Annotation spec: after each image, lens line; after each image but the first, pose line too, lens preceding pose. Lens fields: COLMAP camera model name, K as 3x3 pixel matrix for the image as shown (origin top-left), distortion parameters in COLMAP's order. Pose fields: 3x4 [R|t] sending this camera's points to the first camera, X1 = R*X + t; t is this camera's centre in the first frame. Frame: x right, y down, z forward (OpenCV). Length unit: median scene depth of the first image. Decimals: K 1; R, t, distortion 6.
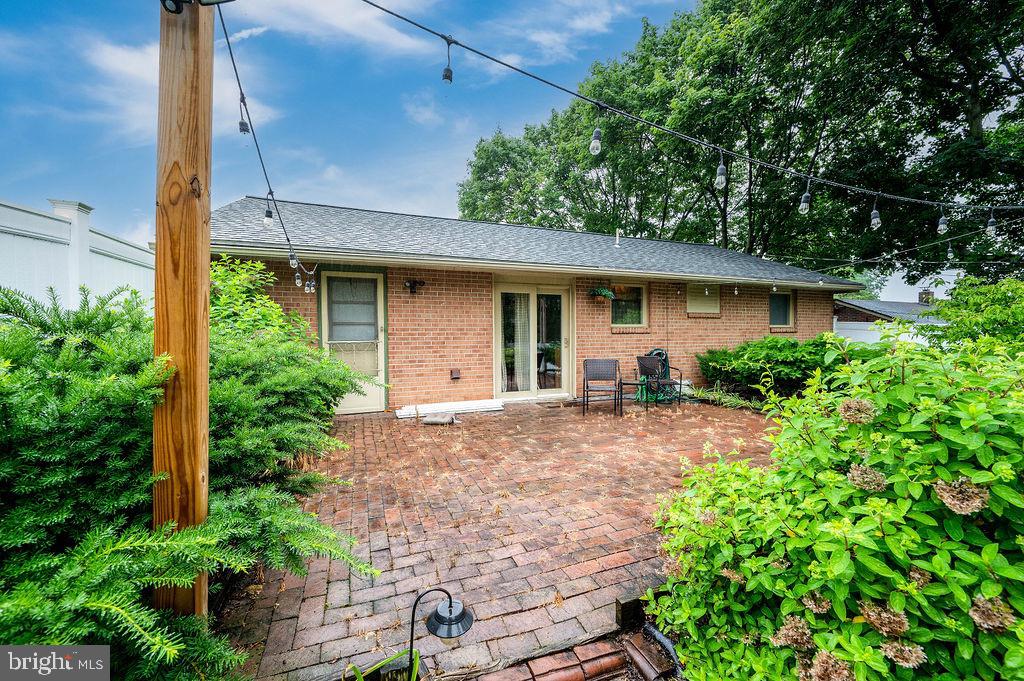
lens RADIAL K [[403.8, 0, 514.9], [0, 403.8, 345.0], [0, 0, 1]] dist [0.000317, -0.000039]
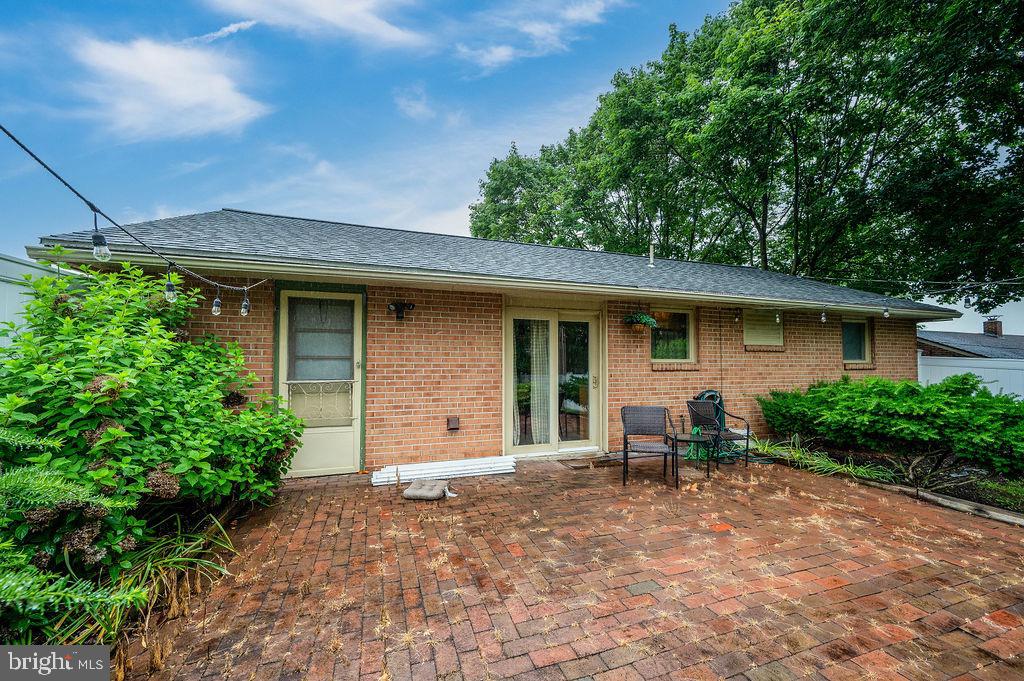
lens RADIAL K [[403.8, 0, 514.9], [0, 403.8, 345.0], [0, 0, 1]] dist [0.000317, -0.000039]
pose [[0.999345, 0.005198, -0.035823, -0.002414], [-0.007748, 0.997416, -0.071419, -0.020031], [0.035359, 0.071650, 0.996803, 0.192642]]
